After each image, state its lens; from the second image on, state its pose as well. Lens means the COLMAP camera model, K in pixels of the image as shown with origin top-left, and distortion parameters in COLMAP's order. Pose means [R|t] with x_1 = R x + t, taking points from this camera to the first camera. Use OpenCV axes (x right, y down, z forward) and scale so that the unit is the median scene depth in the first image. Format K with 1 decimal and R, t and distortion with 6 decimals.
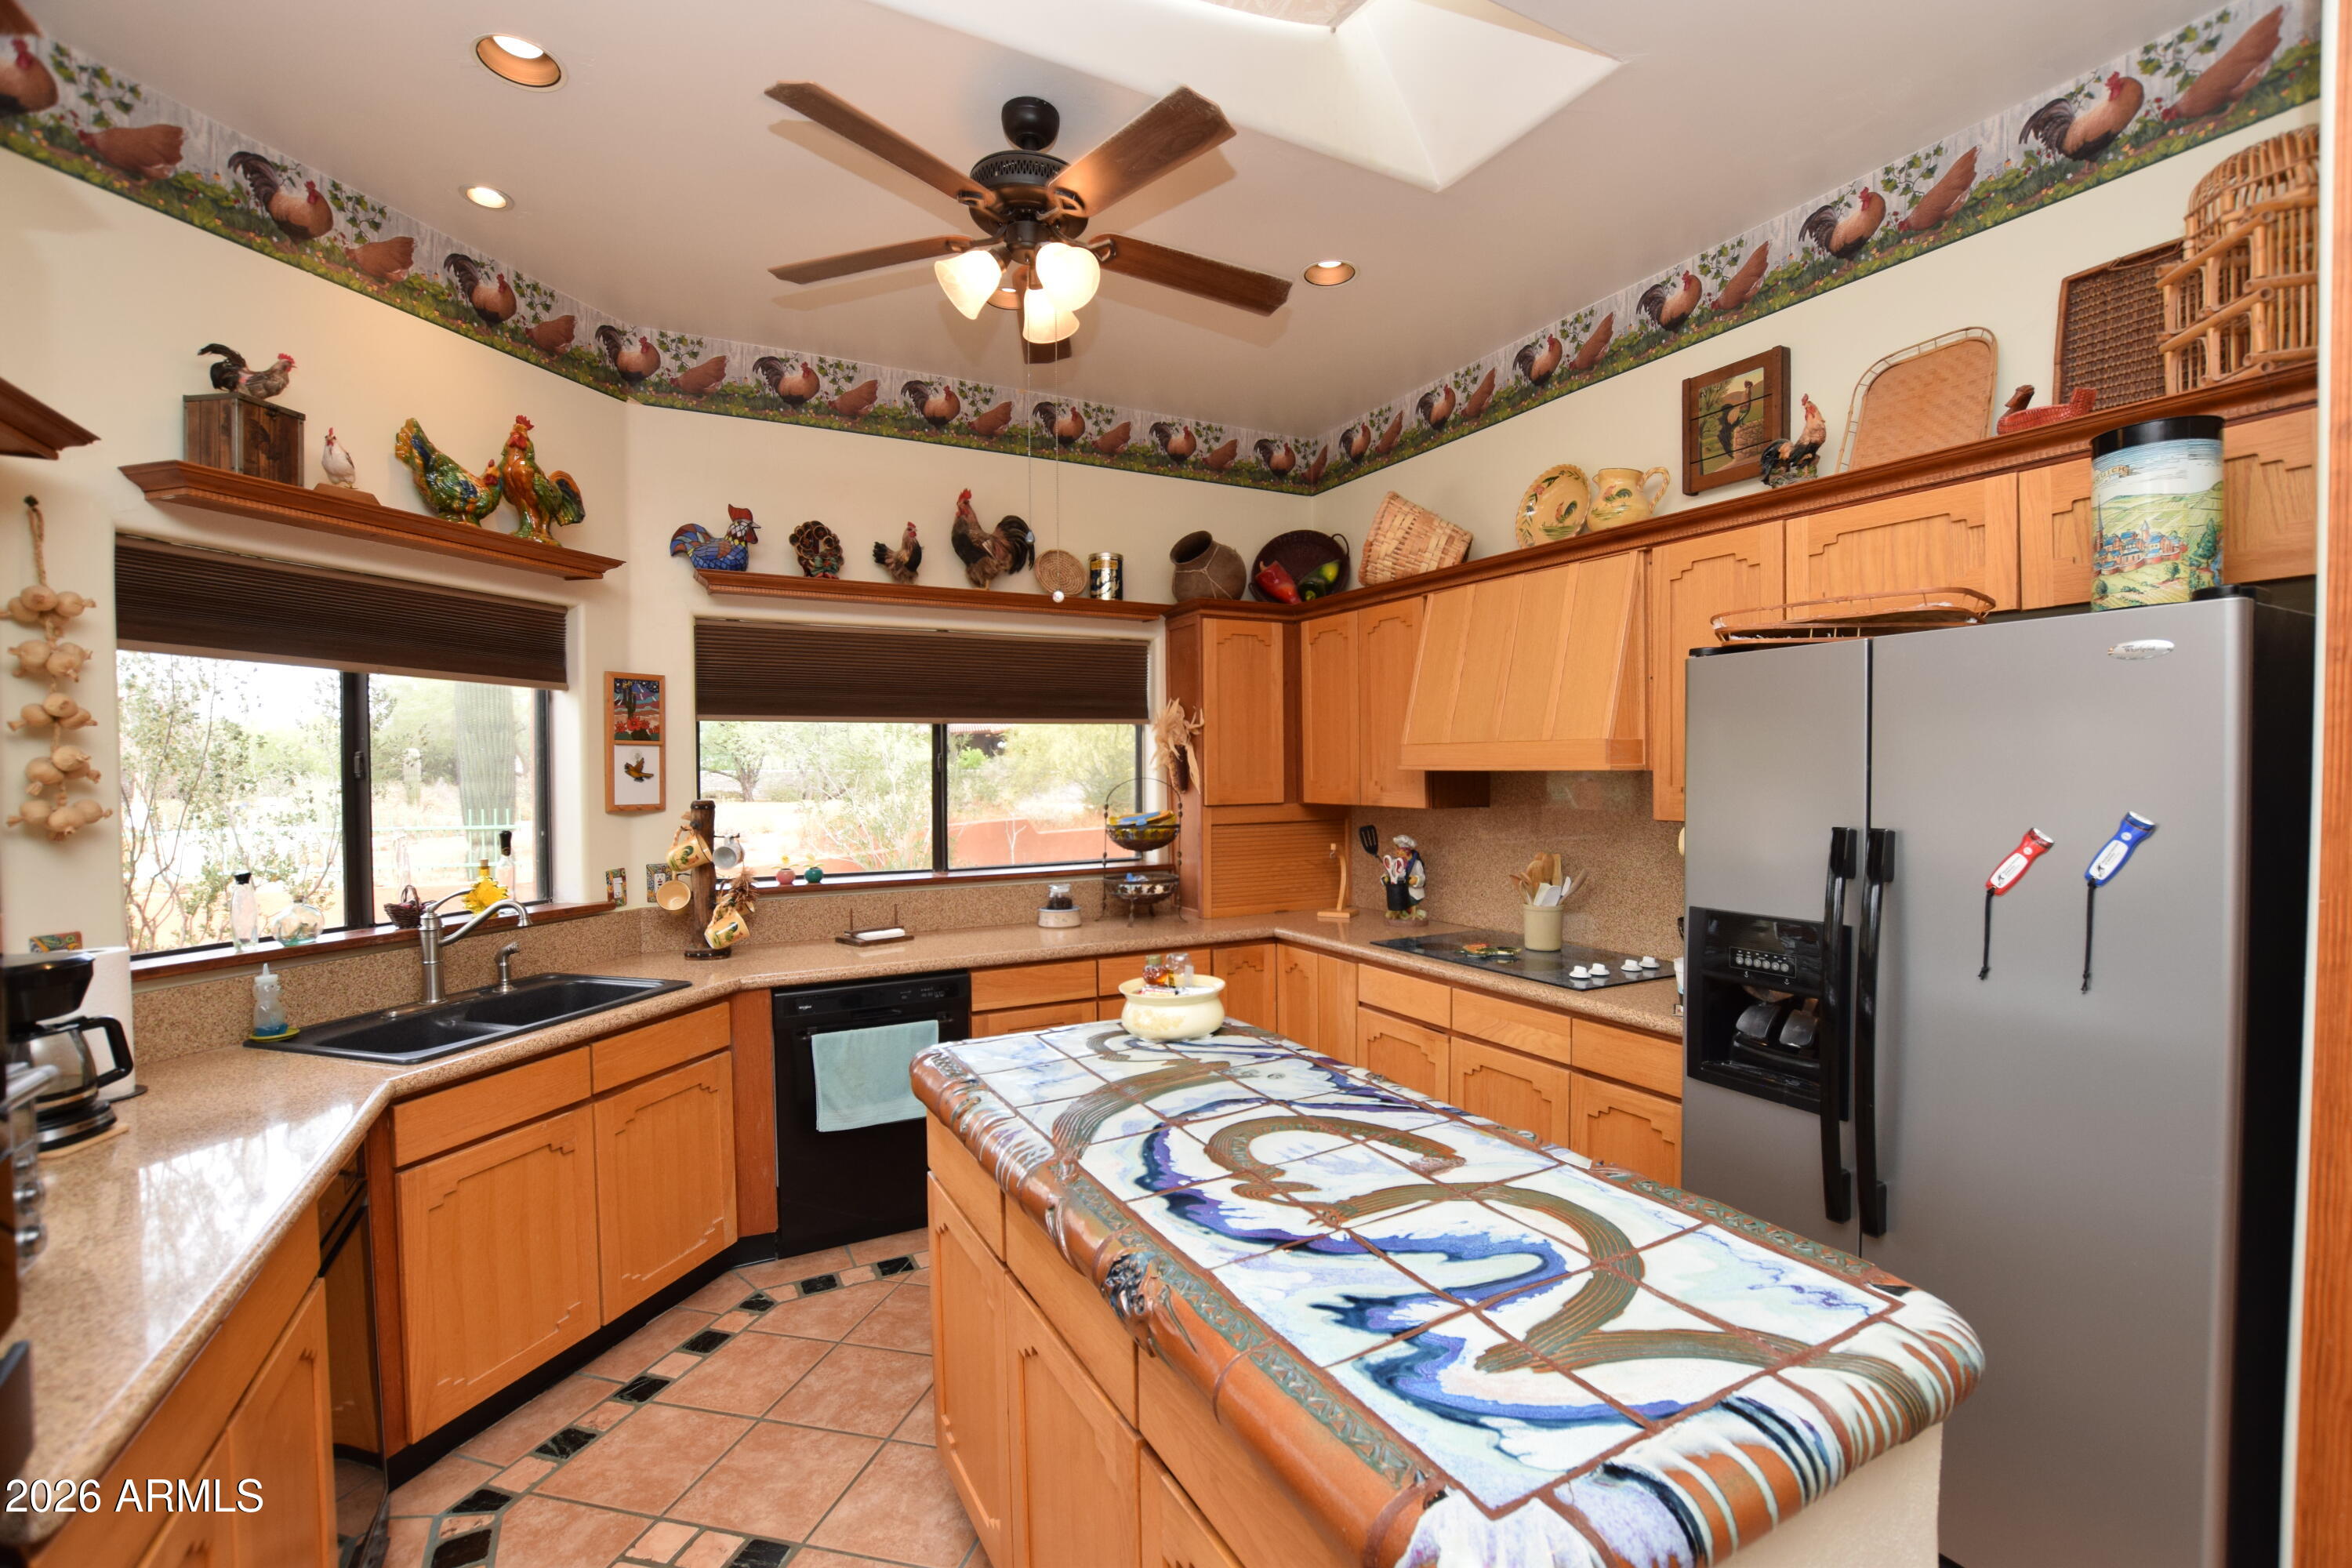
lens RADIAL K [[1032.1, 0, 1191.1], [0, 1032.1, 794.4], [0, 0, 1]] dist [-0.031946, 0.002850]
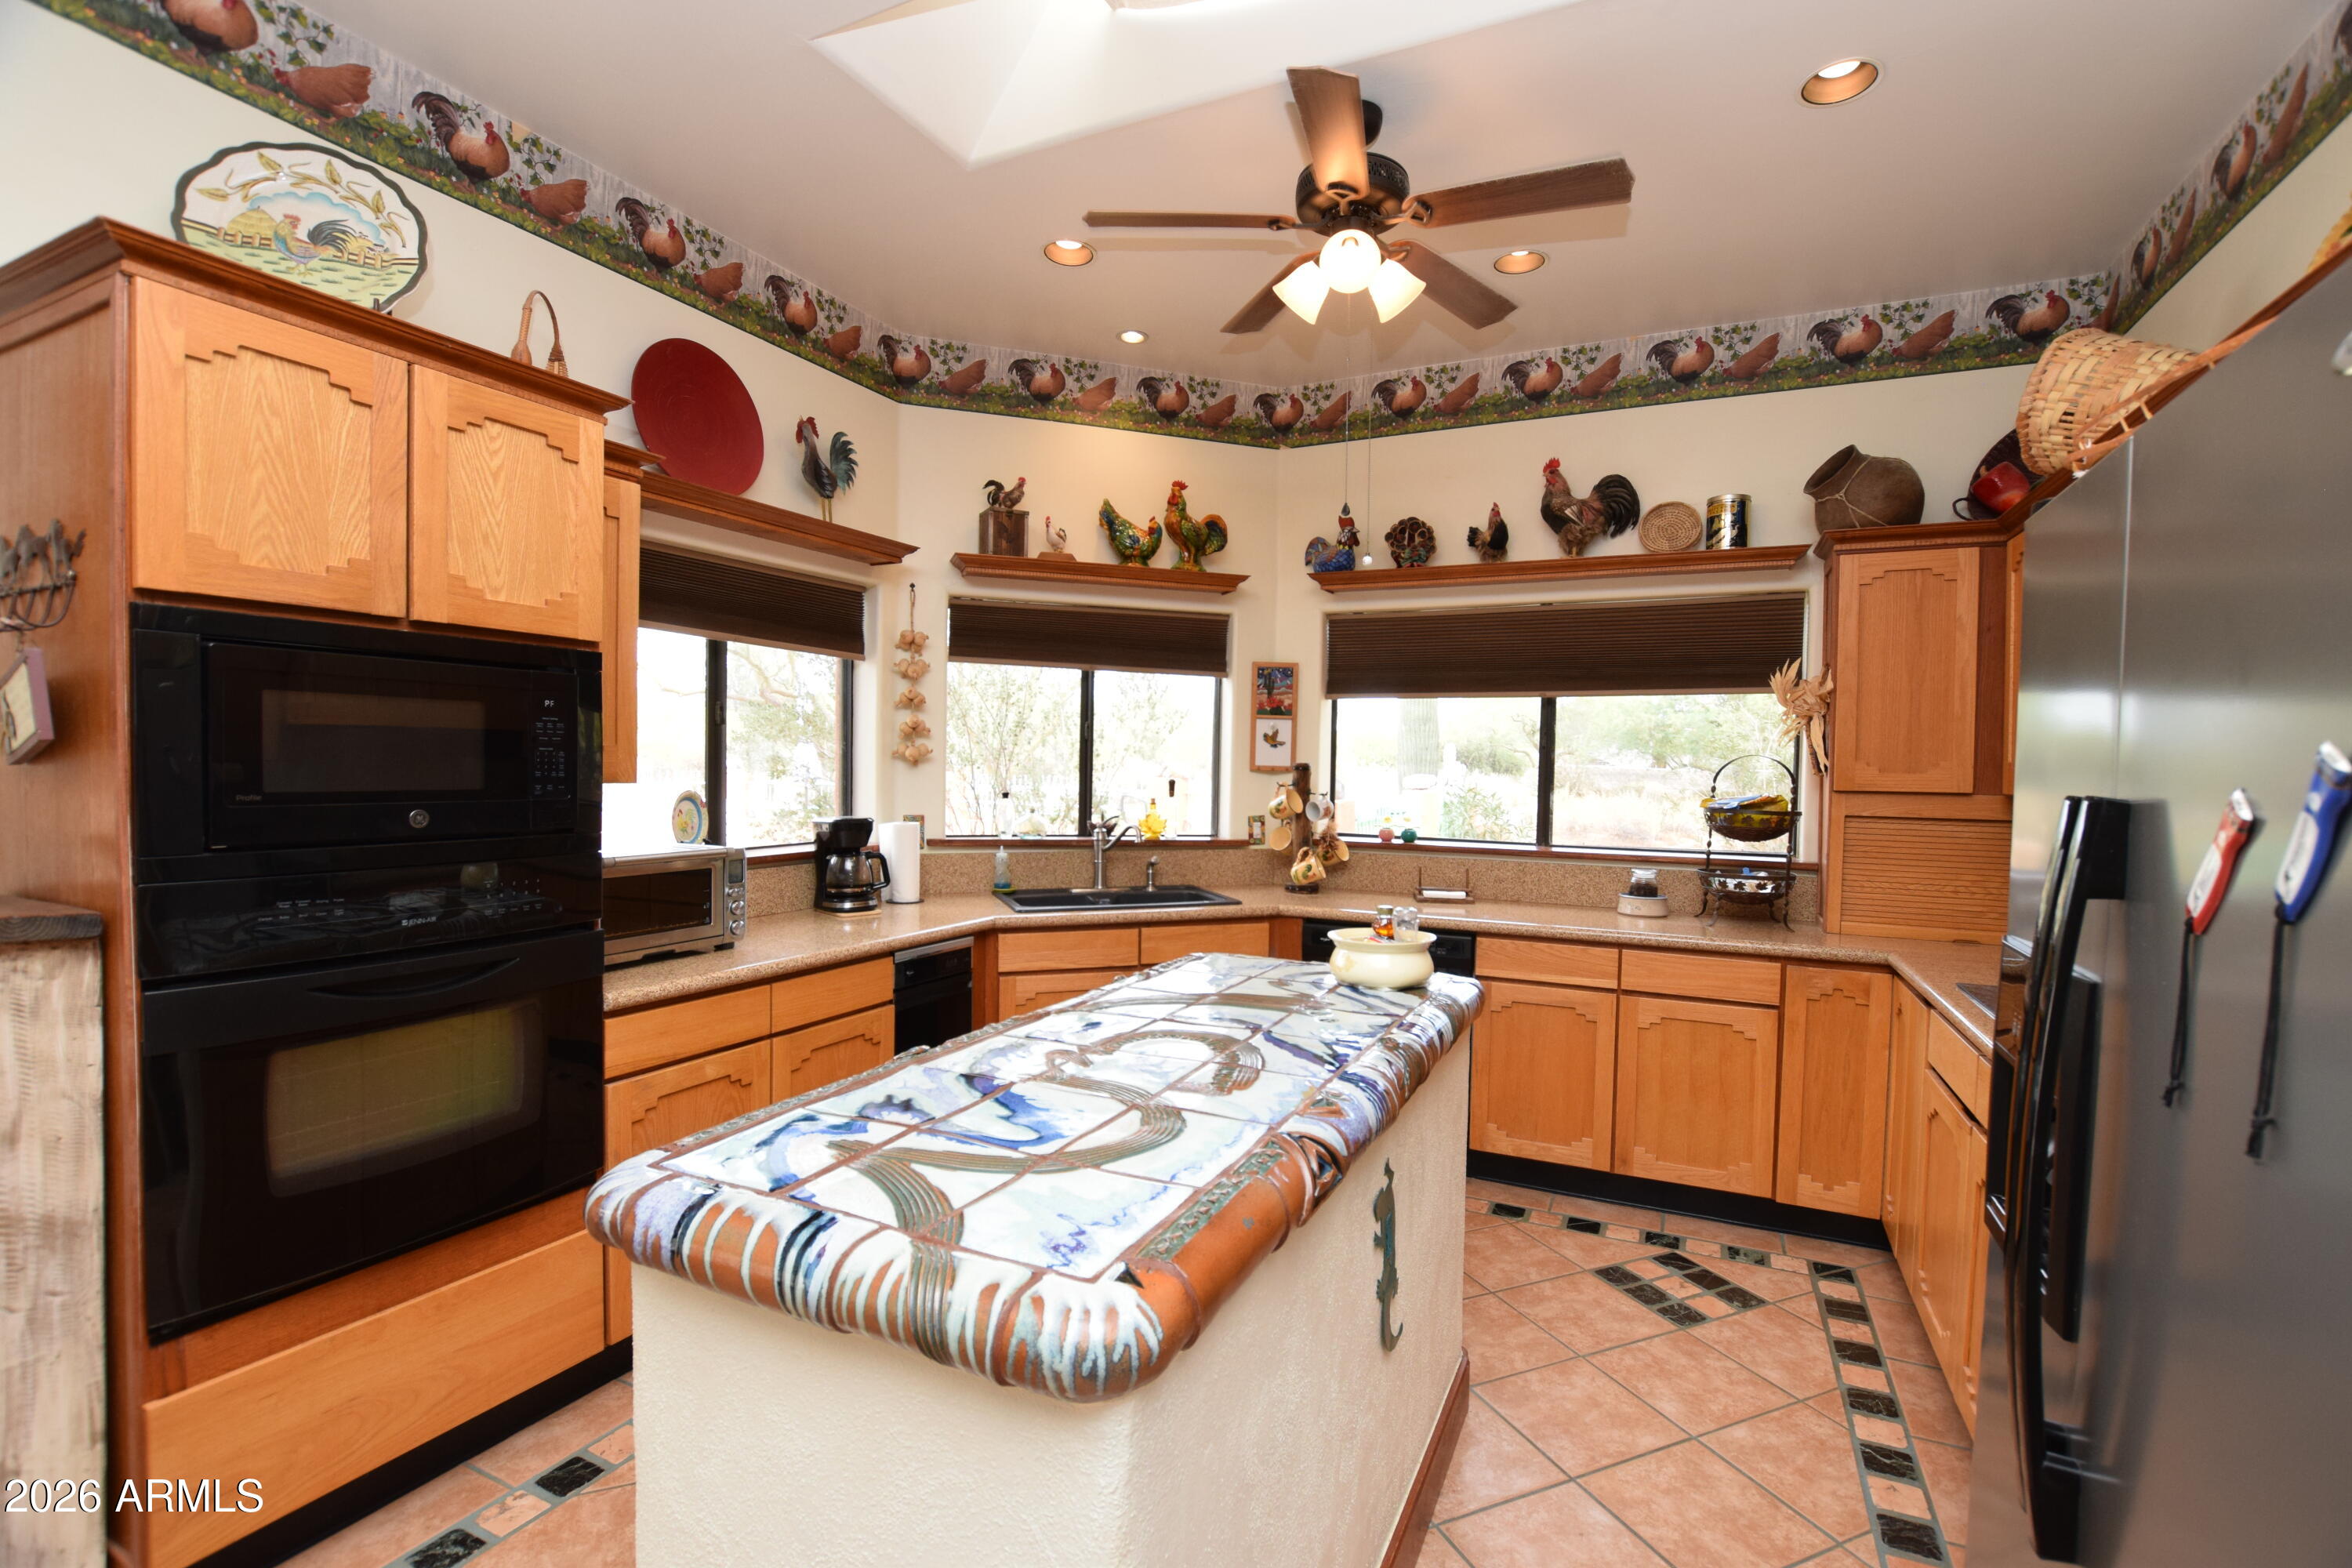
lens RADIAL K [[1032.1, 0, 1187.3], [0, 1032.1, 791.9], [0, 0, 1]] dist [-0.031946, 0.002850]
pose [[0.584580, 0.042240, -0.810235, 0.437359], [-0.042708, 0.998861, 0.021260, 0.019726], [0.810211, 0.022175, 0.585719, 0.164366]]
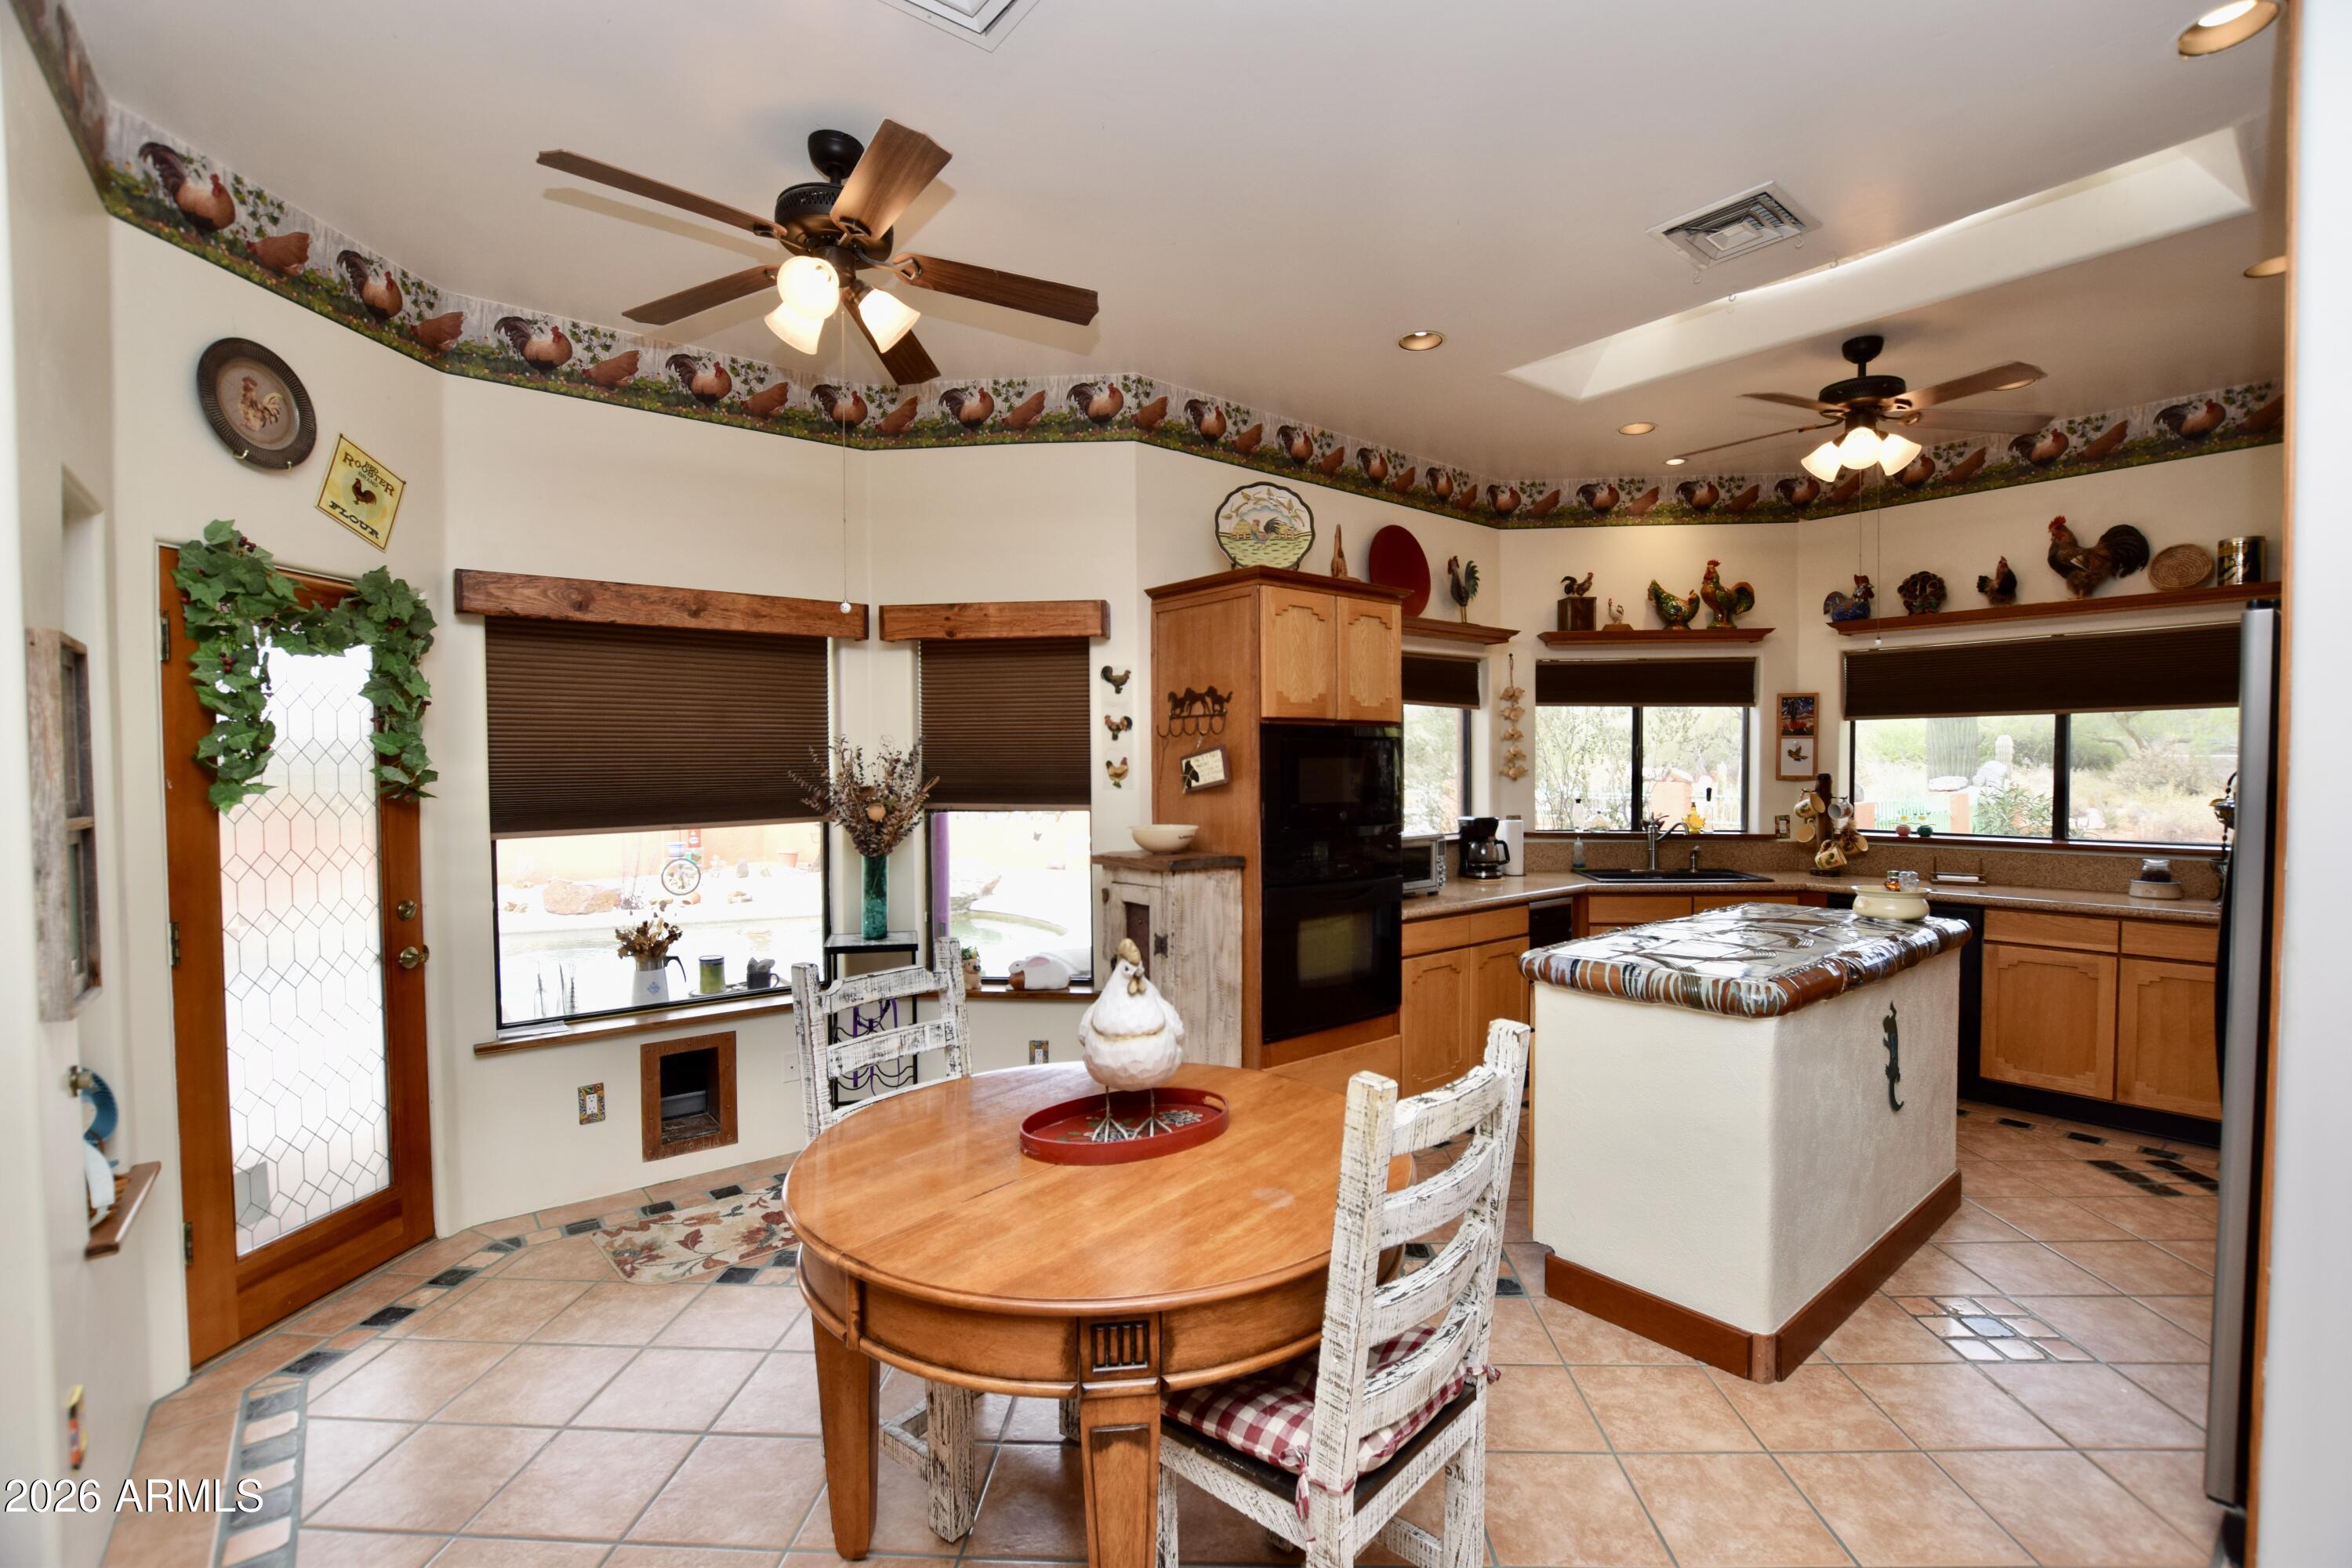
lens RADIAL K [[1032.1, 0, 1188.4], [0, 1032.1, 794.5], [0, 0, 1]] dist [-0.031946, 0.002850]
pose [[0.189684, 0.036260, -0.981175, 0.840074], [-0.019333, 0.999262, 0.033191, 0.005142], [0.981655, 0.012673, 0.190245, -0.230899]]
